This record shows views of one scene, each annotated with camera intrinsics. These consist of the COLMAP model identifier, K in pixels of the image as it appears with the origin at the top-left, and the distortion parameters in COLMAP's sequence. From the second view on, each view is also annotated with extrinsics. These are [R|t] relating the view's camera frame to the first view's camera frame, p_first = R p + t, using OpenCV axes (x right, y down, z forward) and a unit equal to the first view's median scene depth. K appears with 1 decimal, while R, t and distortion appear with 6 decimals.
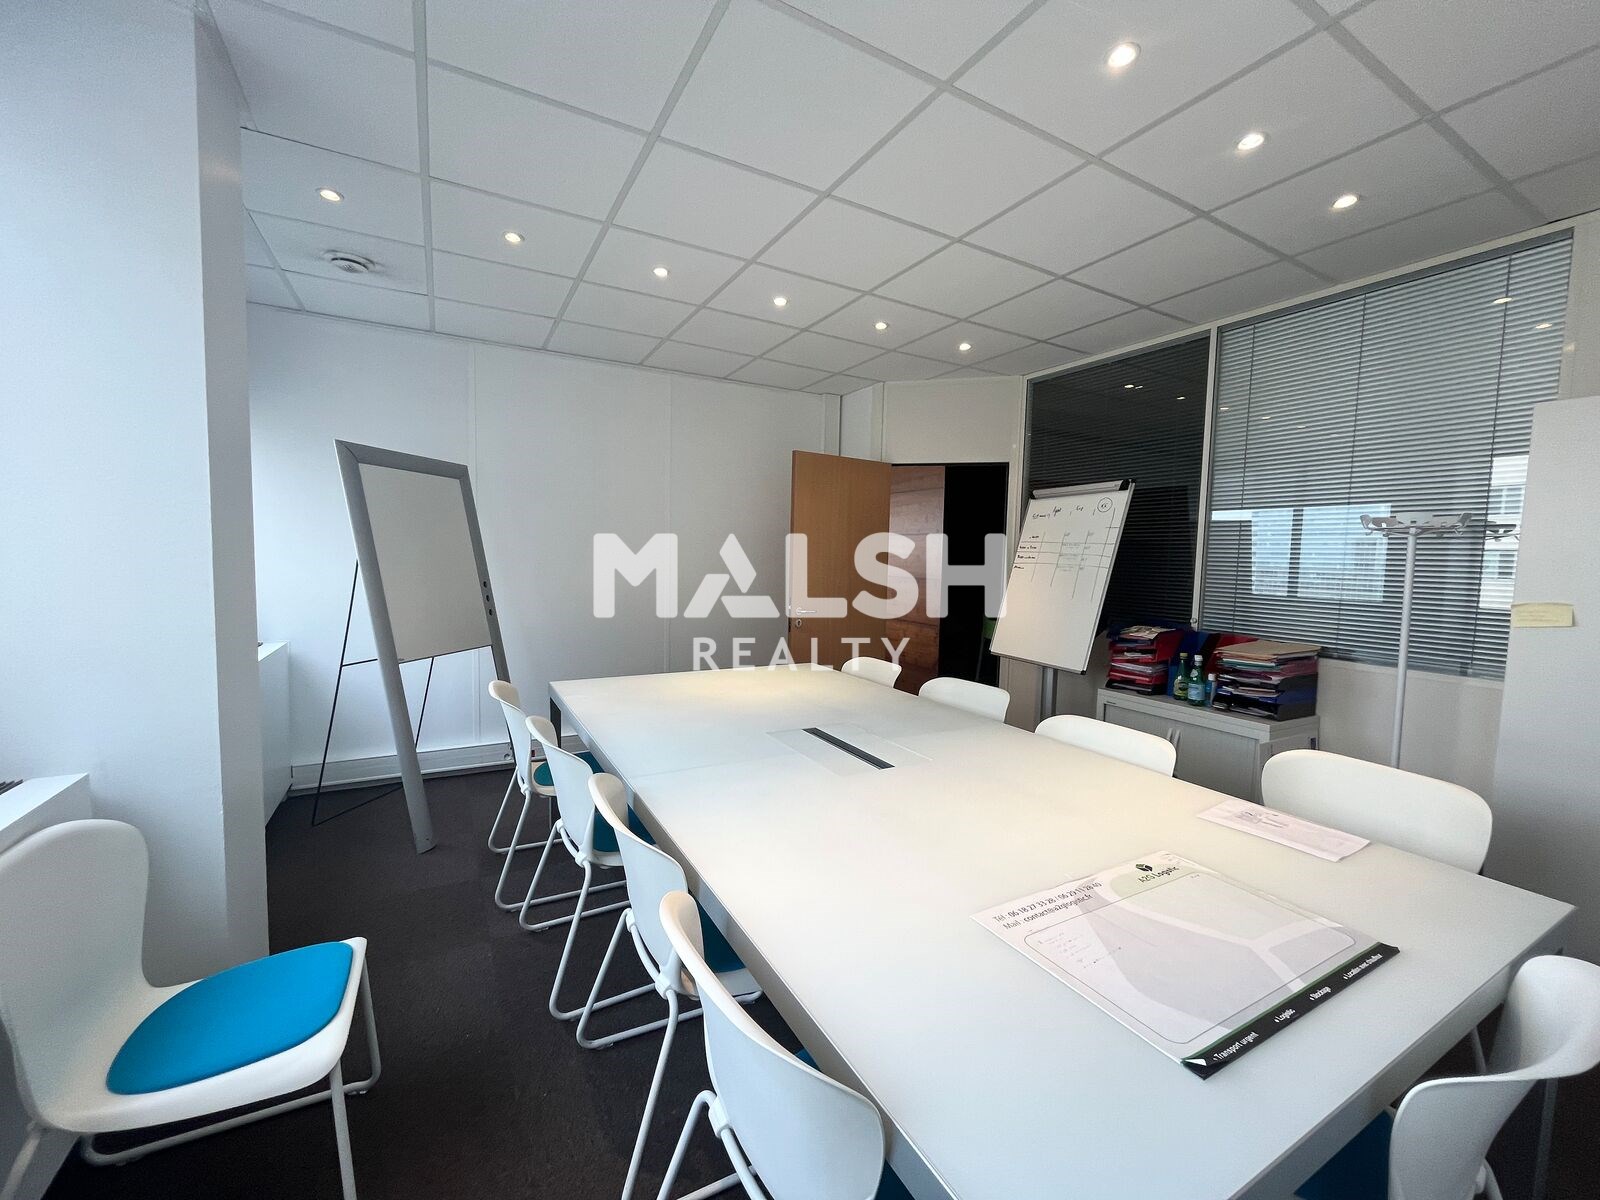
lens RADIAL K [[642.8, 0, 794.5], [0, 642.8, 596.6], [0, 0, 1]] dist [0.001249, 0.000087]
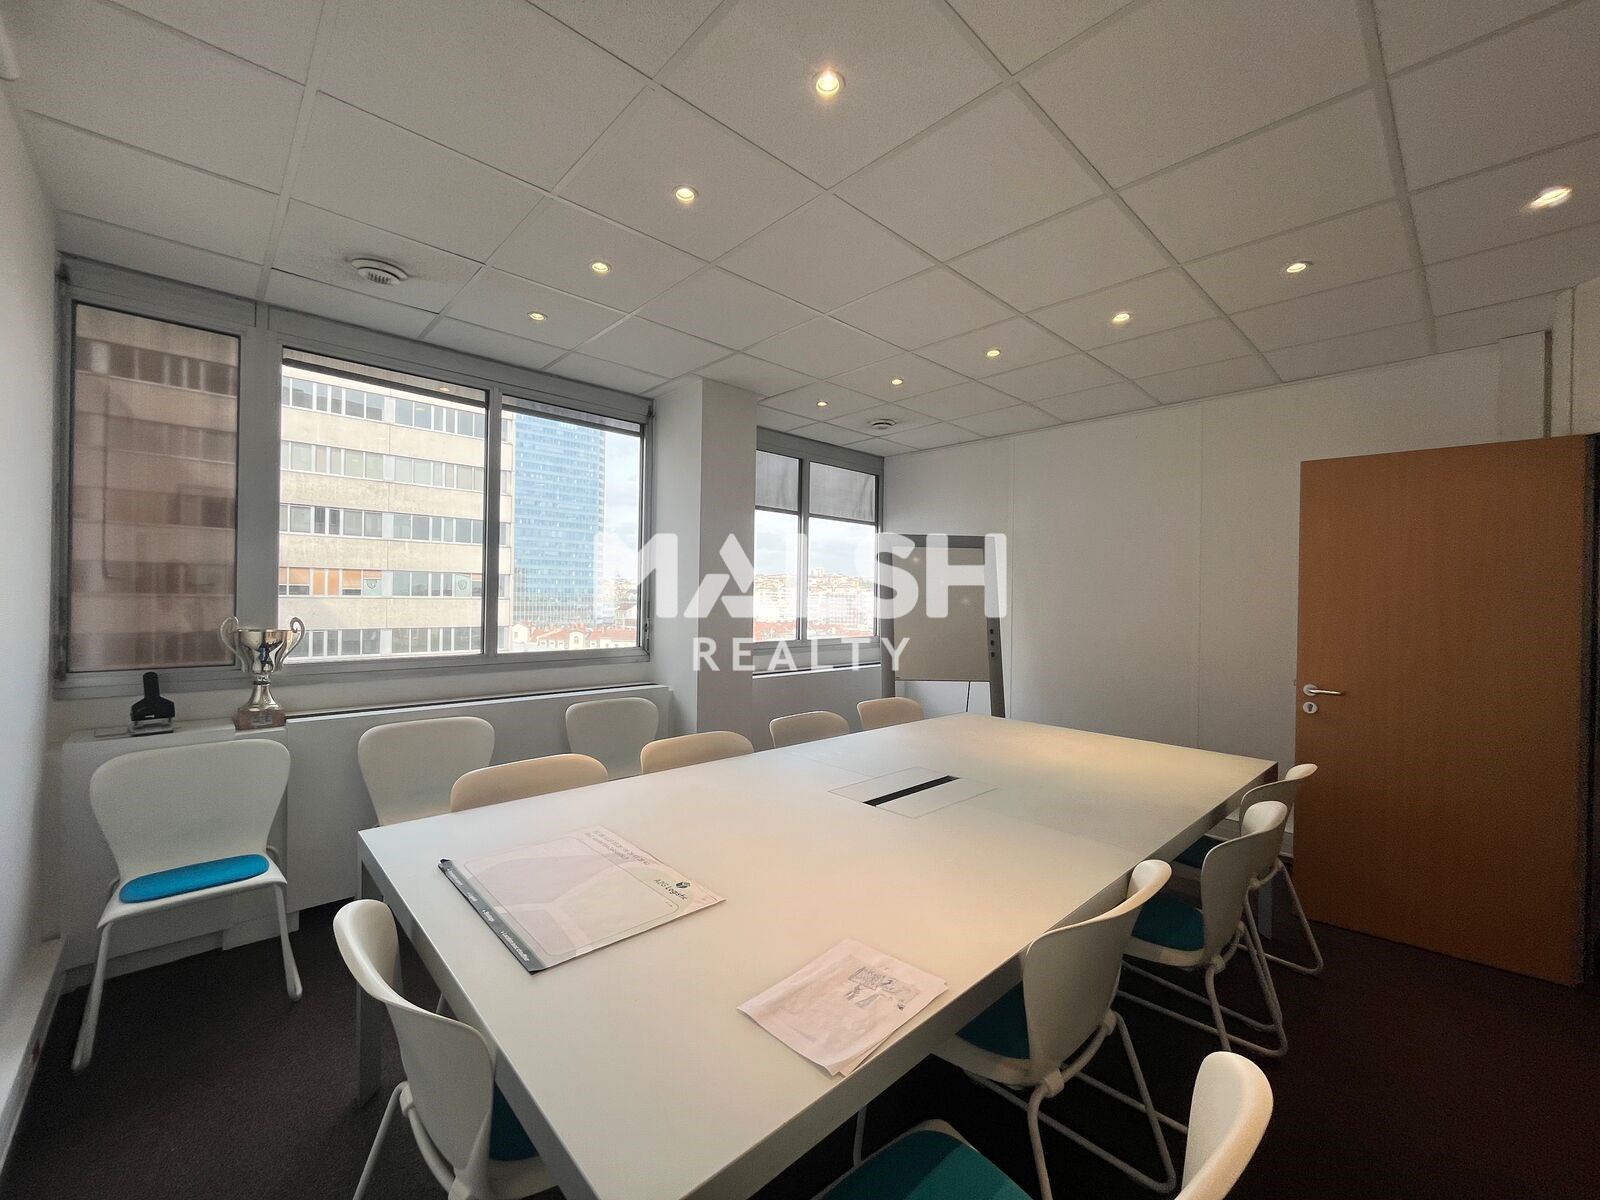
lens RADIAL K [[642.8, 0, 794.5], [0, 642.8, 596.6], [0, 0, 1]] dist [0.001249, 0.000087]
pose [[0.244291, -0.020367, -0.969488, 1.634494], [-0.077651, 0.996158, -0.040493, -0.018368], [0.966588, 0.085173, 0.241771, 0.894410]]
